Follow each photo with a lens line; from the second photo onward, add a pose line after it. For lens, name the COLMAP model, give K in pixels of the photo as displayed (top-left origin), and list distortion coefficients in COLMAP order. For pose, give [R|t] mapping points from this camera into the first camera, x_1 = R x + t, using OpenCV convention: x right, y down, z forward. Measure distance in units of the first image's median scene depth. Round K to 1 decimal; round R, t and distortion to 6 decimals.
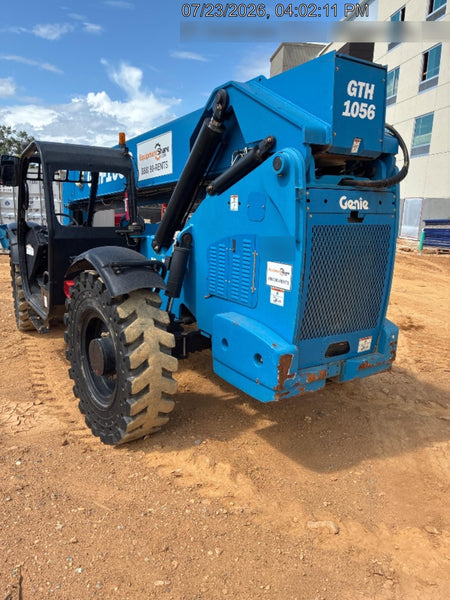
lens RADIAL K [[442.1, 0, 225.0], [0, 442.1, 300.0], [0, 0, 1]] dist [0.030566, -0.044400]
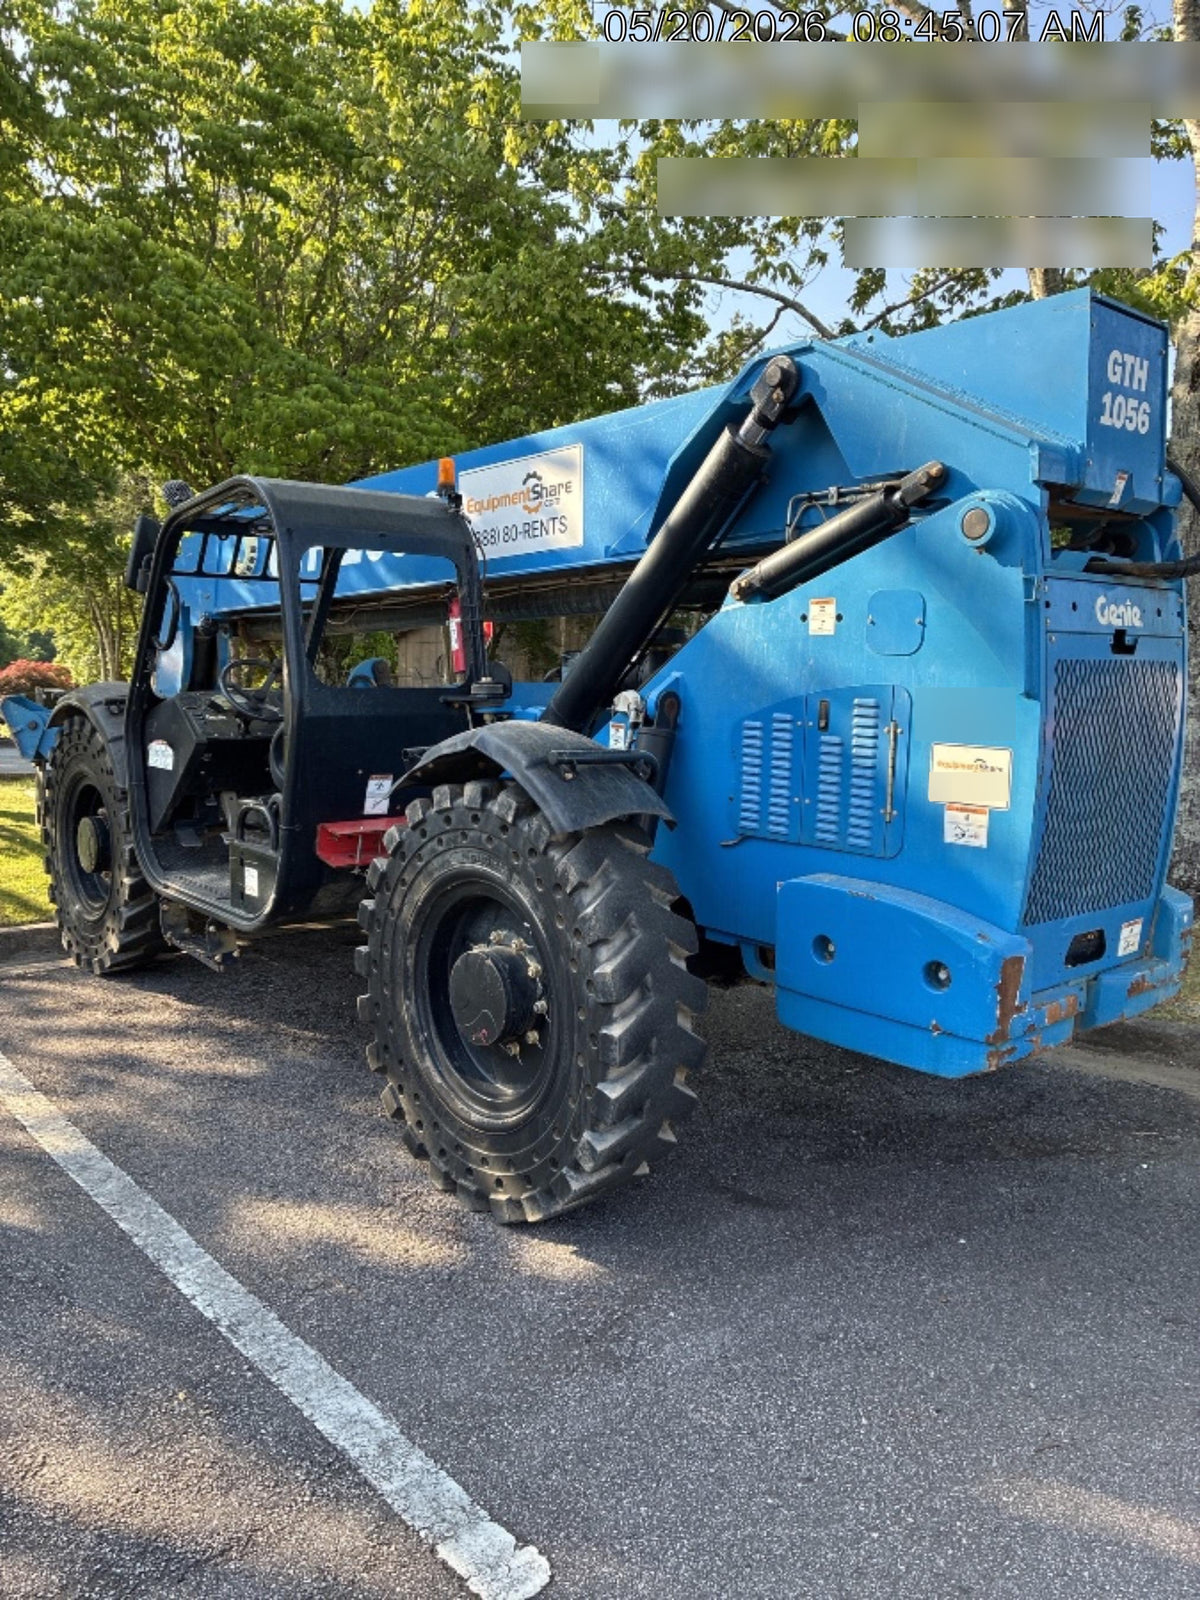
lens RADIAL K [[1167.6, 0, 584.0], [0, 1167.6, 782.9], [0, 0, 1]] dist [0.047641, 0.002470]
pose [[0.990330, -0.020236, 0.137250, -0.405518], [0.034818, 0.993895, -0.104693, 0.057760], [-0.134294, 0.108460, 0.984988, -0.084773]]
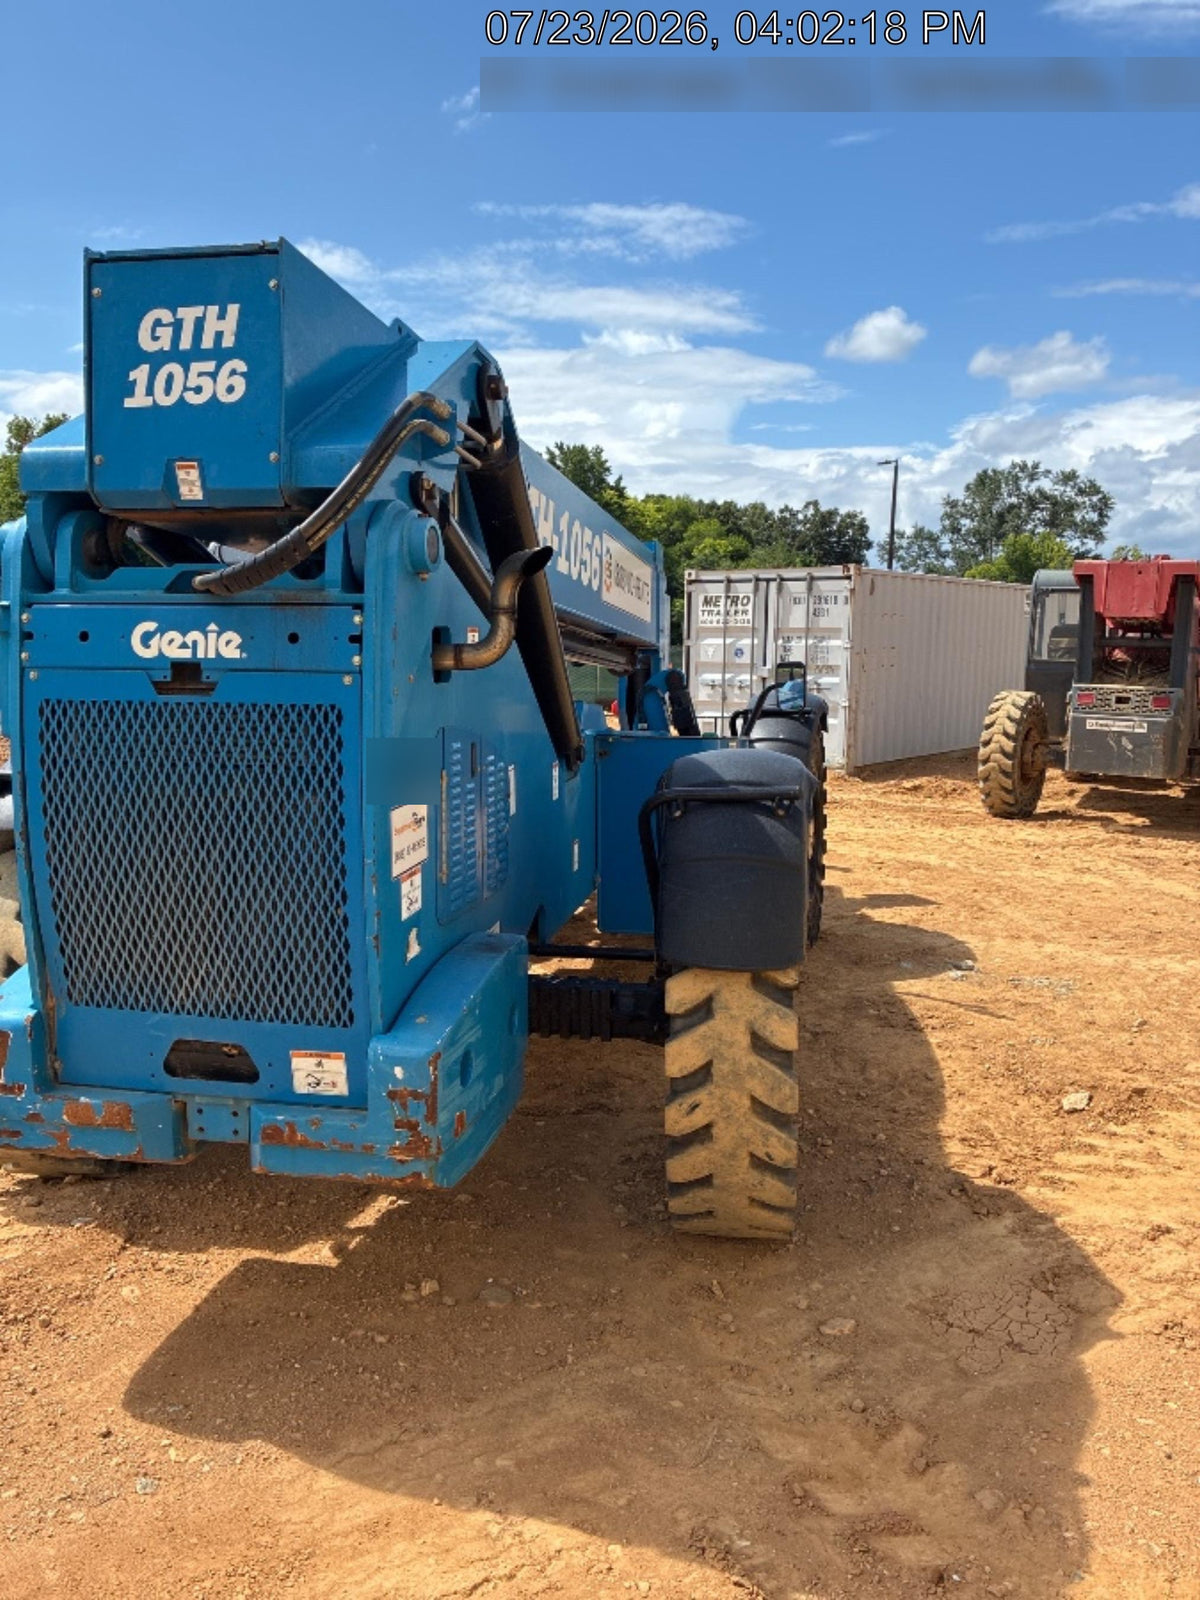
lens RADIAL K [[1178.8, 0, 600.0], [0, 1178.8, 800.0], [0, 0, 1]] dist [0.030566, -0.044400]
pose [[0.726369, 0.073692, -0.683343, 1.154578], [-0.139872, 0.989279, -0.041995, -0.098191], [0.672922, 0.126084, 0.728889, 0.543682]]
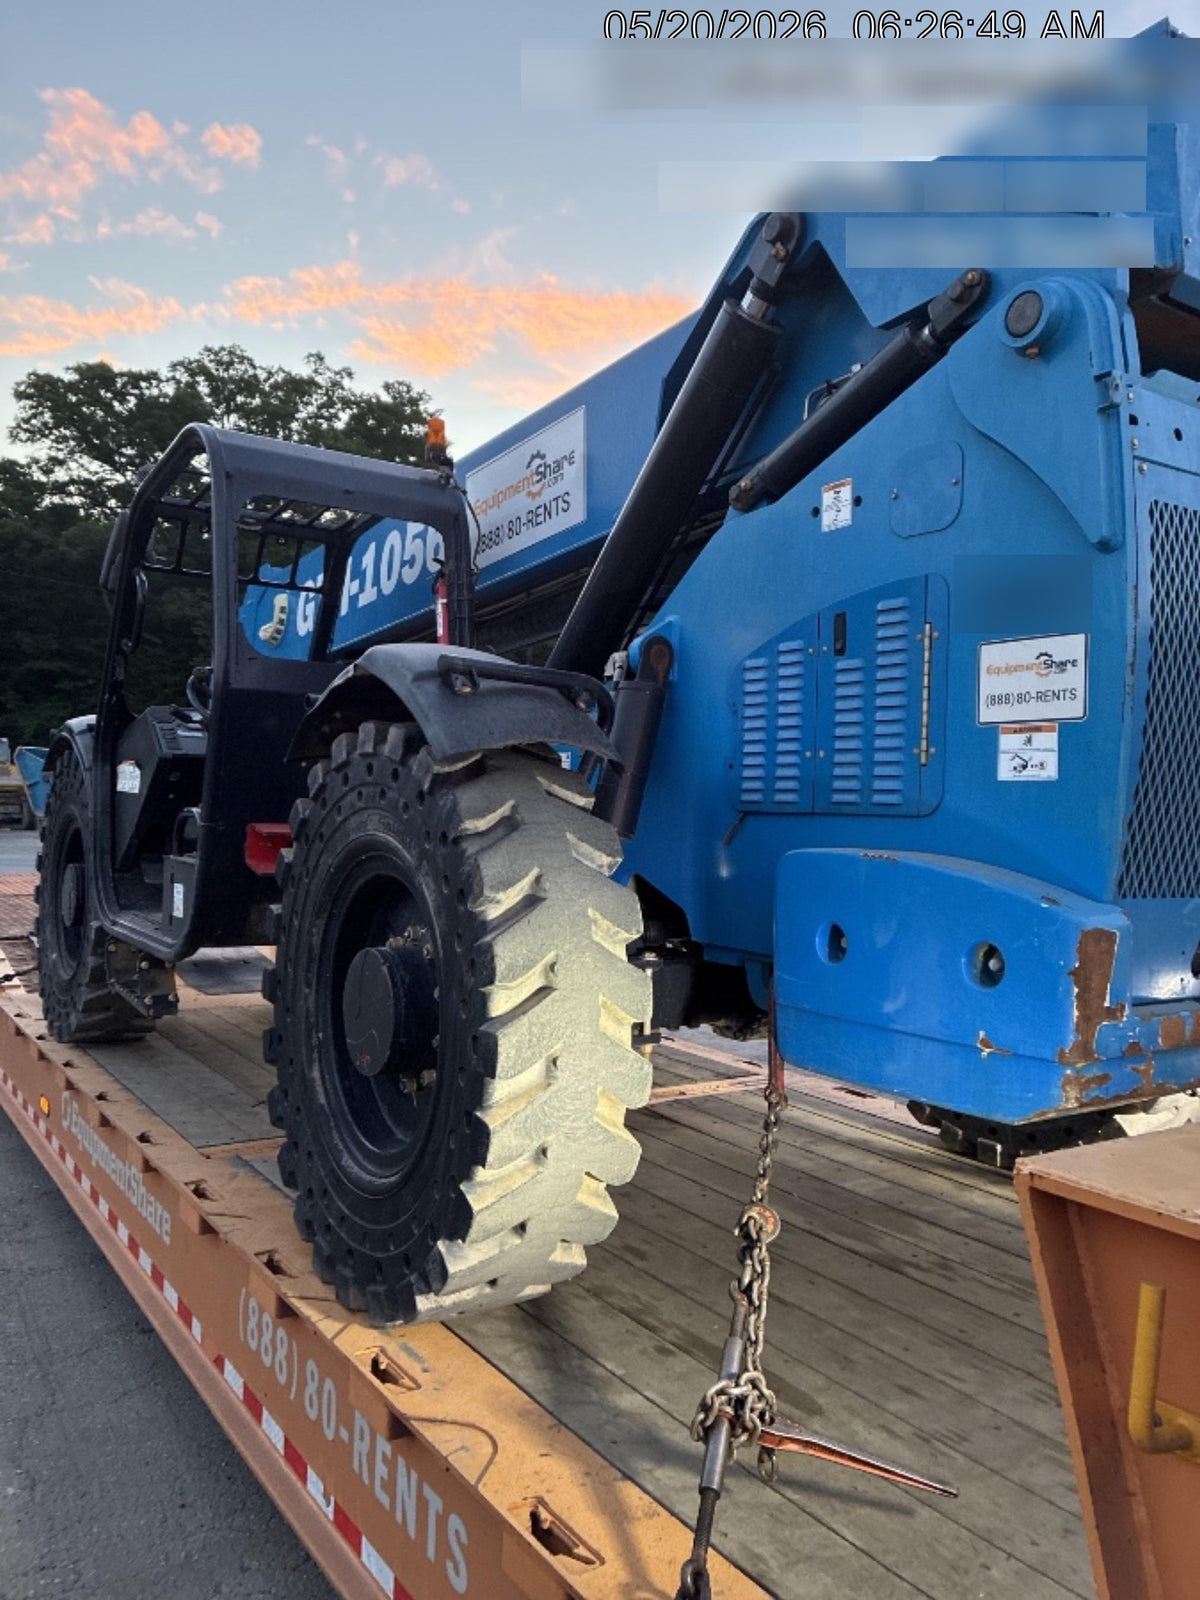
lens RADIAL K [[1178.8, 0, 600.0], [0, 1178.8, 800.0], [0, 0, 1]] dist [0.030566, -0.044400]
pose [[0.999926, -0.001504, 0.012065, -0.177926], [0.004190, 0.974167, -0.225789, 0.200411], [-0.011414, 0.225823, 0.974101, 0.233722]]
